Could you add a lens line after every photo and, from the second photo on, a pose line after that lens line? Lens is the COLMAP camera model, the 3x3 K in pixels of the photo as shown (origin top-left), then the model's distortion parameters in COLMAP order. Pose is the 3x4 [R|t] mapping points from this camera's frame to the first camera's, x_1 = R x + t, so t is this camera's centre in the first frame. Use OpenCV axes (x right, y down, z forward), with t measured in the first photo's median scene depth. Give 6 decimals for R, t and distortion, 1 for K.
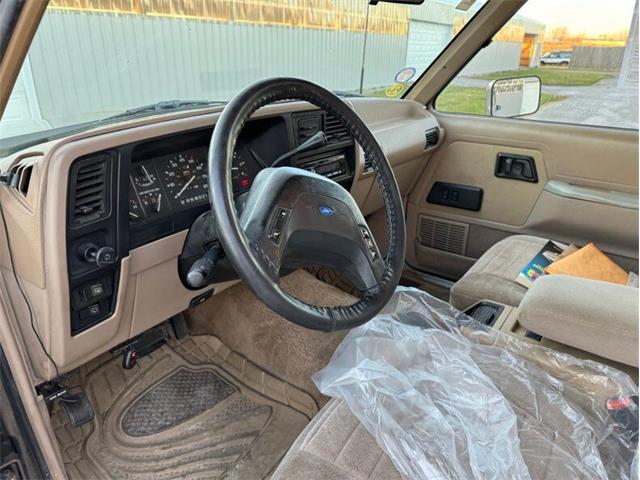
lens RADIAL K [[455.0, 0, 317.1], [0, 455.0, 240.1], [0, 0, 1]] dist [0.058644, -0.064633]
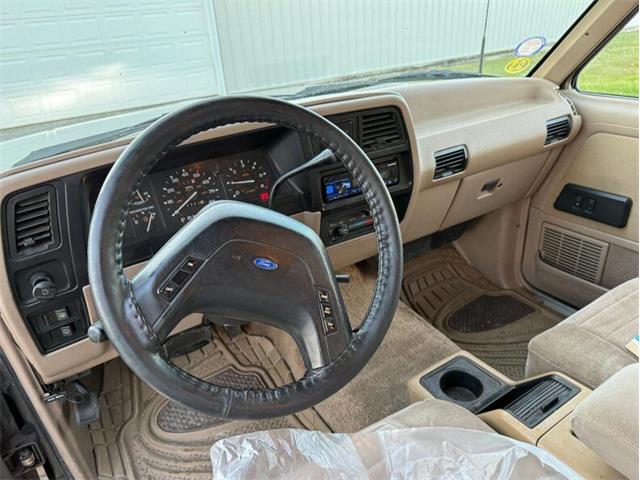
lens RADIAL K [[455.0, 0, 317.1], [0, 455.0, 240.1], [0, 0, 1]] dist [0.058644, -0.064633]
pose [[0.926273, 0.097490, -0.364024, 0.258228], [-0.068188, 0.993372, 0.092531, -0.122339], [0.370632, -0.060887, 0.926782, 0.186607]]
